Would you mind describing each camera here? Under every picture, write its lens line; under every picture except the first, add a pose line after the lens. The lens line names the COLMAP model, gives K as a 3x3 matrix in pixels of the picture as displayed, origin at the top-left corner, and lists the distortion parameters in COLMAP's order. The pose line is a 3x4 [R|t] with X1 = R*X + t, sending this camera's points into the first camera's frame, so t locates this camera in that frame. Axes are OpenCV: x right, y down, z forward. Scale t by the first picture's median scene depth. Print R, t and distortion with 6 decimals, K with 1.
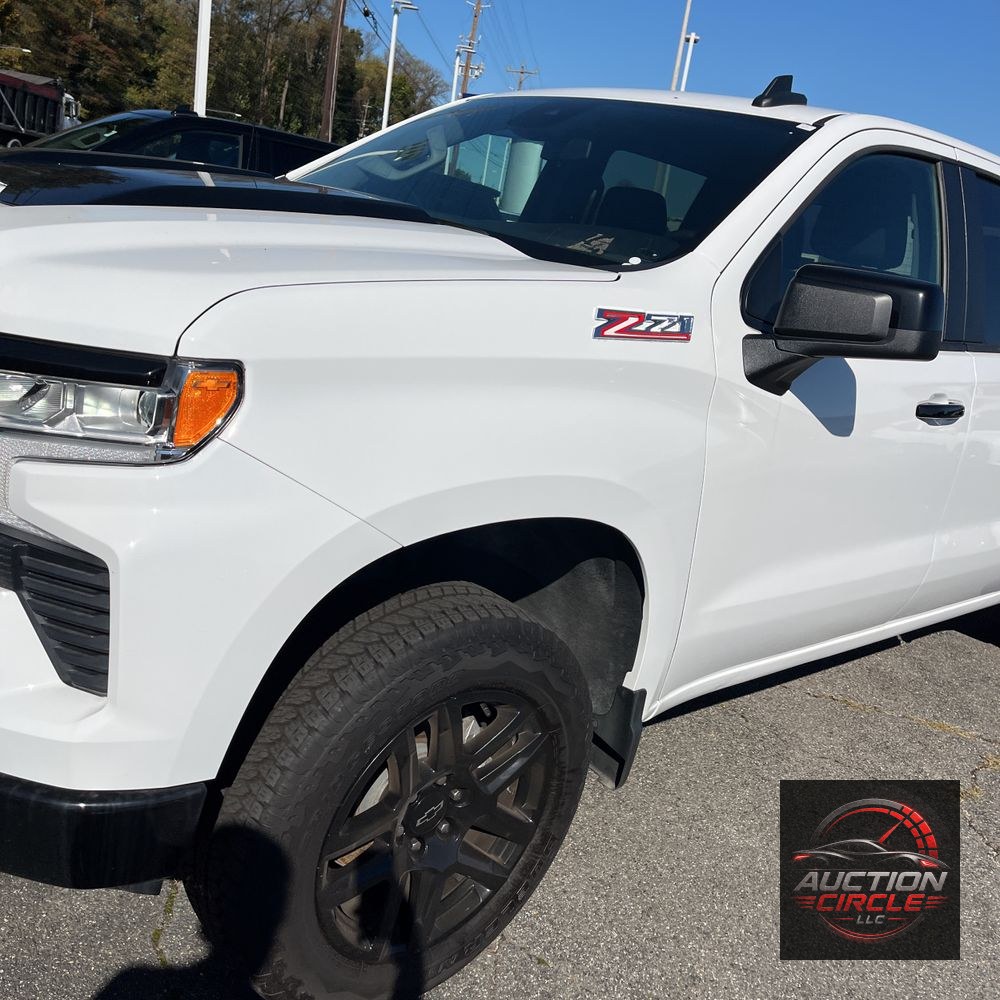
lens RADIAL K [[1001.3, 0, 500.0], [0, 1001.3, 500.0], [0, 0, 1]] dist [0.079406, -0.085949]
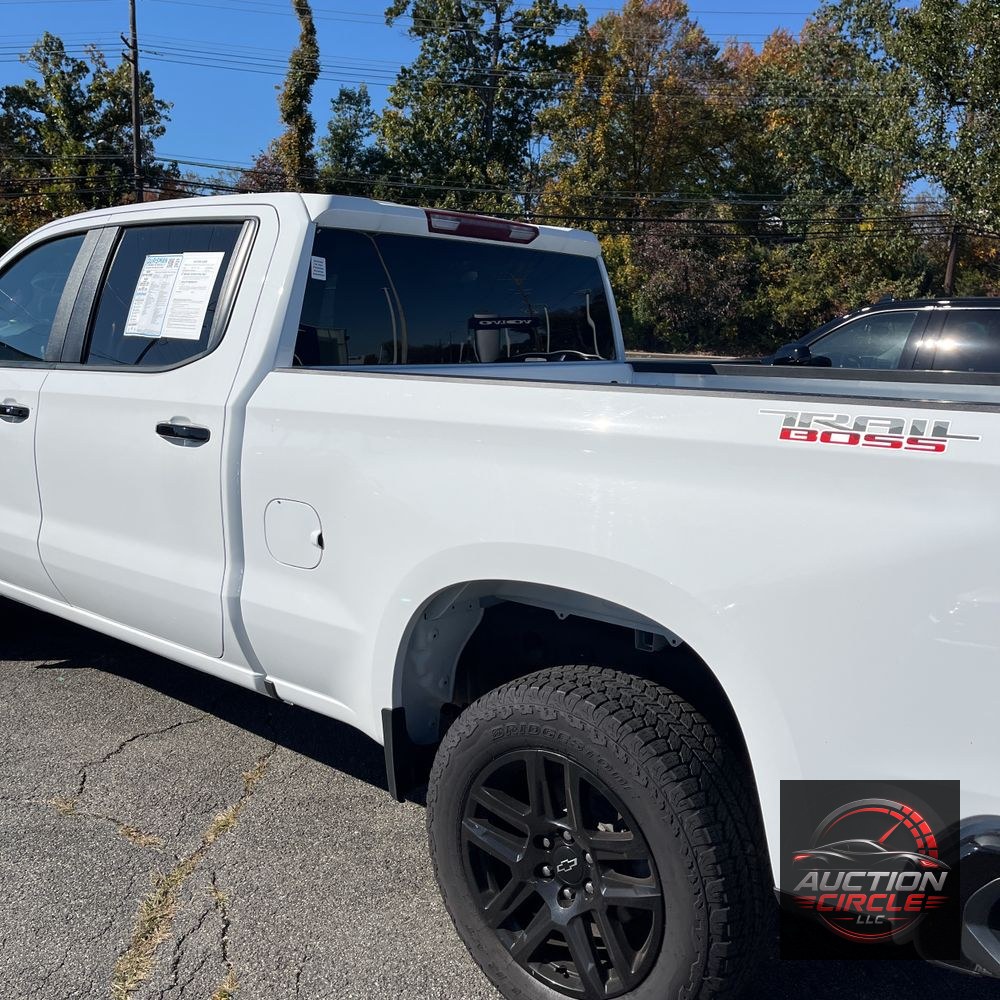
lens RADIAL K [[1020.9, 0, 500.0], [0, 1020.9, 500.0], [0, 0, 1]] dist [0.024694, 0.003298]
pose [[0.135397, -0.009539, -0.990745, 1.854863], [-0.265102, 0.963146, -0.045503, -0.083899], [0.954667, 0.268809, 0.127879, 1.468629]]
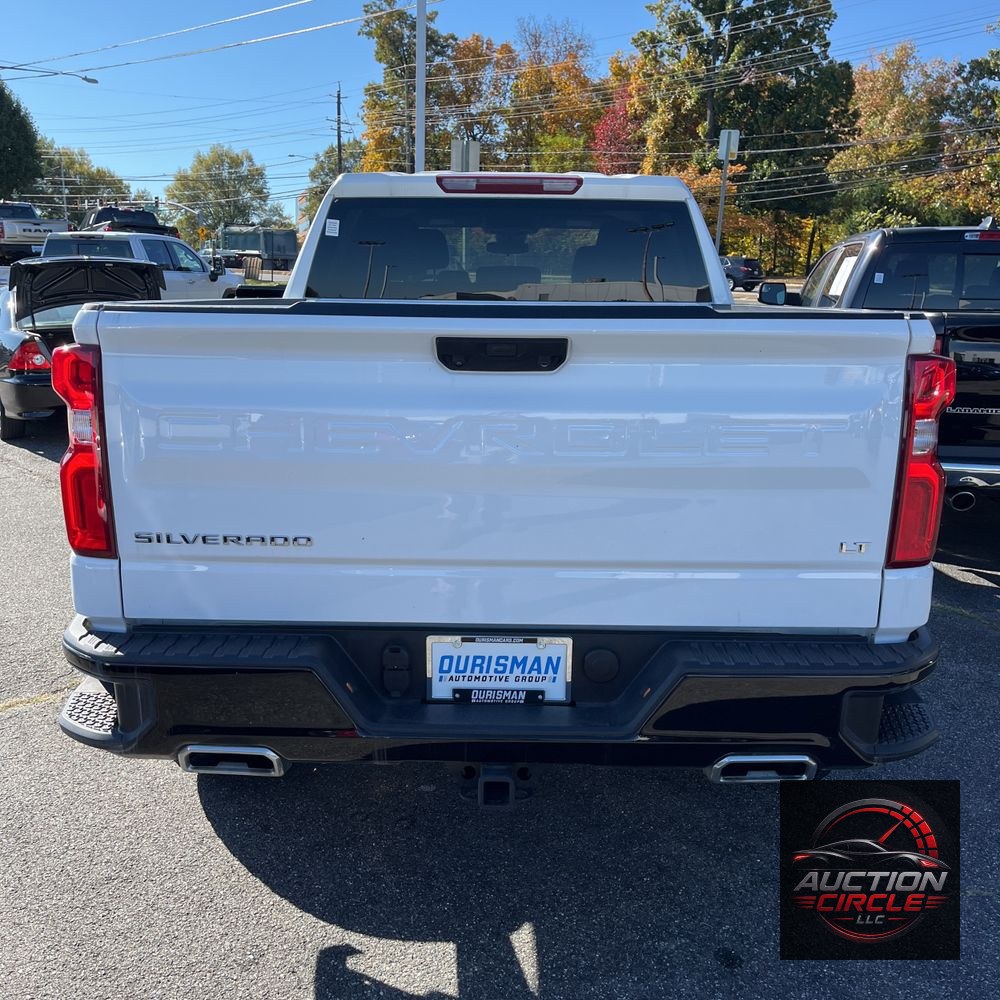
lens RADIAL K [[1002.8, 0, 496.2], [0, 1002.8, 497.6], [0, 0, 1]] dist [0.087536, -0.096991]
pose [[-0.663174, -0.032619, -0.747754, 1.700797], [-0.326352, 0.911680, 0.249668, -0.407820], [0.673569, 0.409604, -0.615248, 2.607522]]
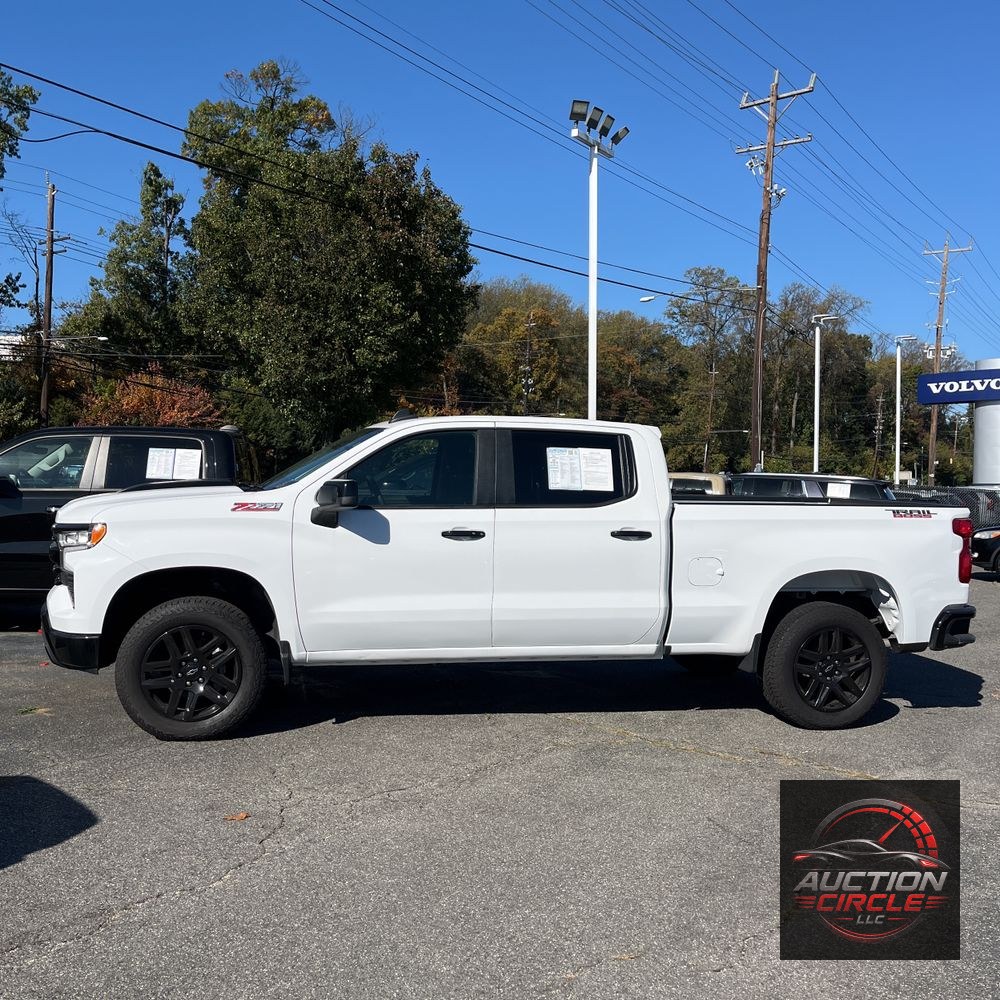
lens RADIAL K [[1014.3, 0, 496.4], [0, 1014.3, 503.5], [0, 0, 1]] dist [0.058859, -0.060470]
pose [[0.860582, -0.137931, -0.490279, 1.603327], [-0.009801, 0.957967, -0.286710, 0.488611], [0.509218, 0.251543, 0.823057, -0.827093]]
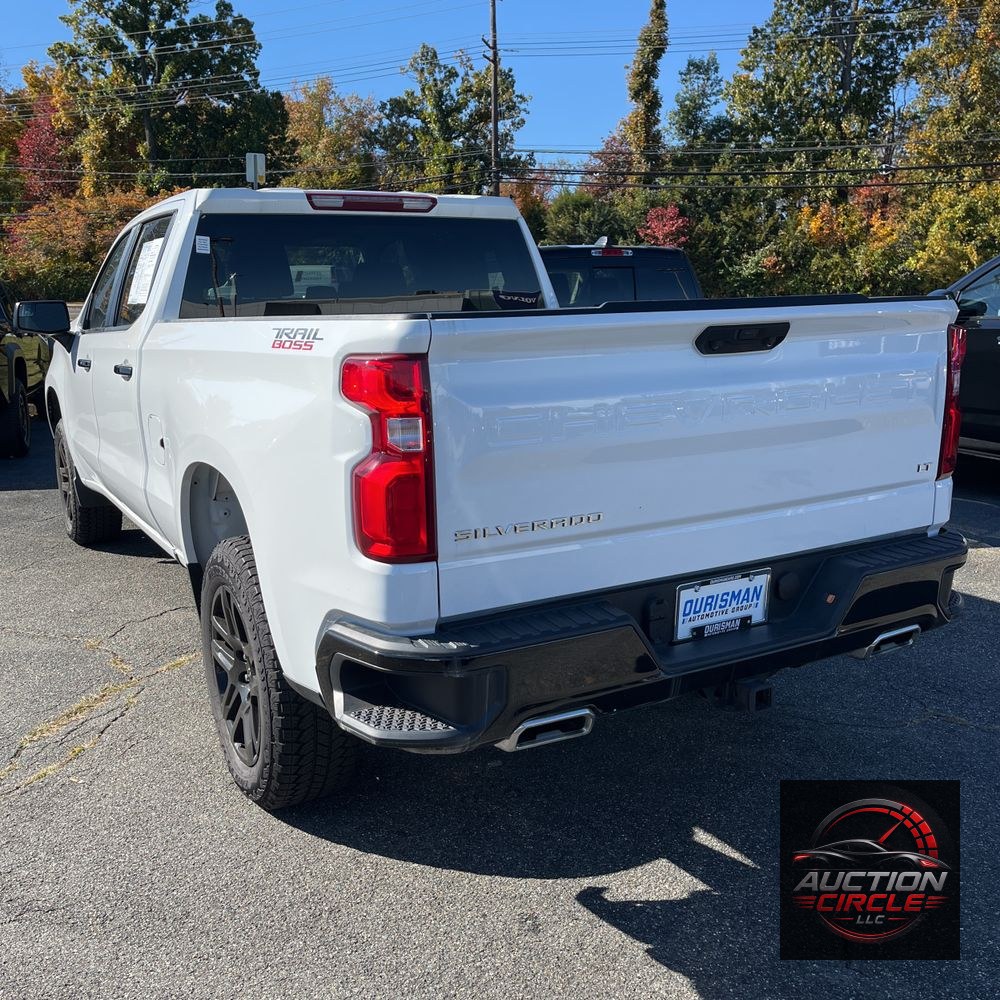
lens RADIAL K [[1014.3, 0, 496.4], [0, 1014.3, 503.5], [0, 0, 1]] dist [0.058859, -0.060470]
pose [[-0.221596, 0.016069, -0.975006, 2.079935], [-0.275700, 0.958037, 0.078449, -0.196290], [0.935353, 0.286193, -0.207868, 2.152740]]
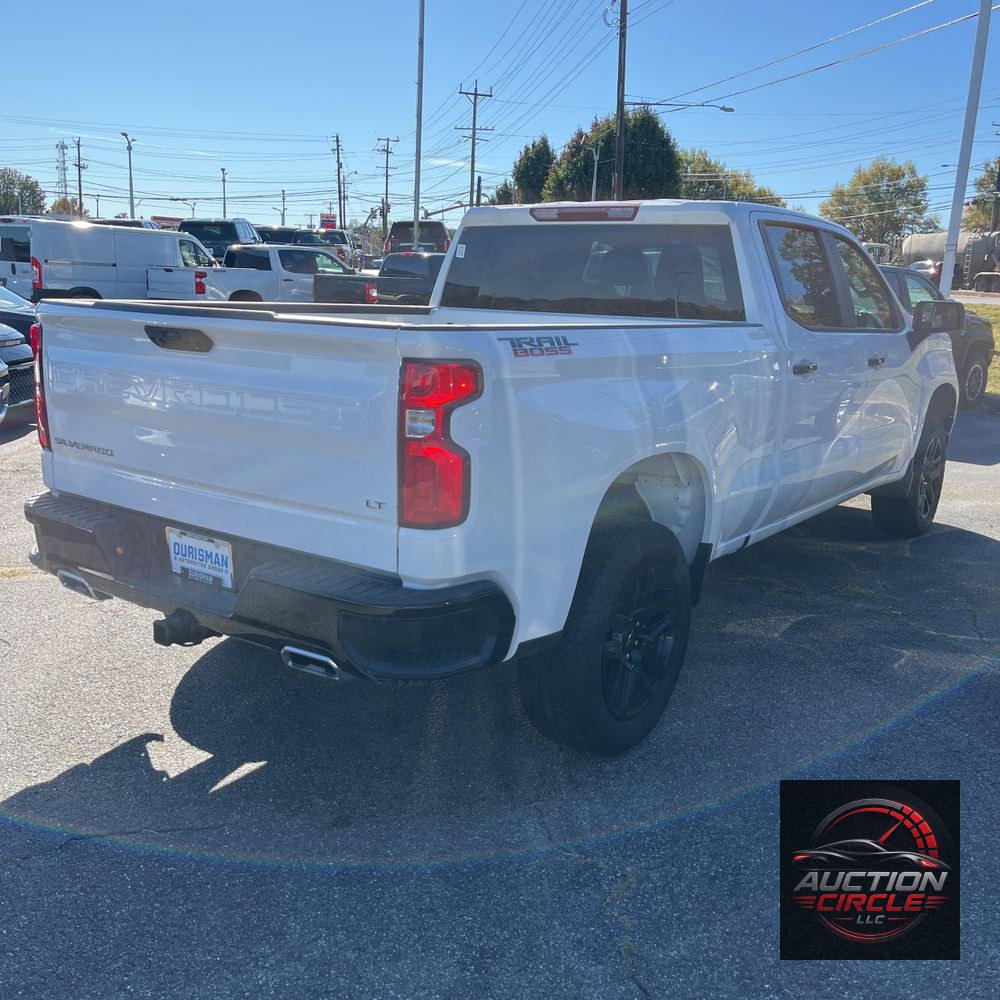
lens RADIAL K [[1001.3, 0, 500.0], [0, 1001.3, 500.0], [0, 0, 1]] dist [0.079406, -0.085949]
pose [[-0.952697, -0.161348, -0.257555, 1.087508], [-0.260235, 0.870820, 0.417074, -0.712638], [0.156990, 0.464370, -0.871616, 3.199824]]
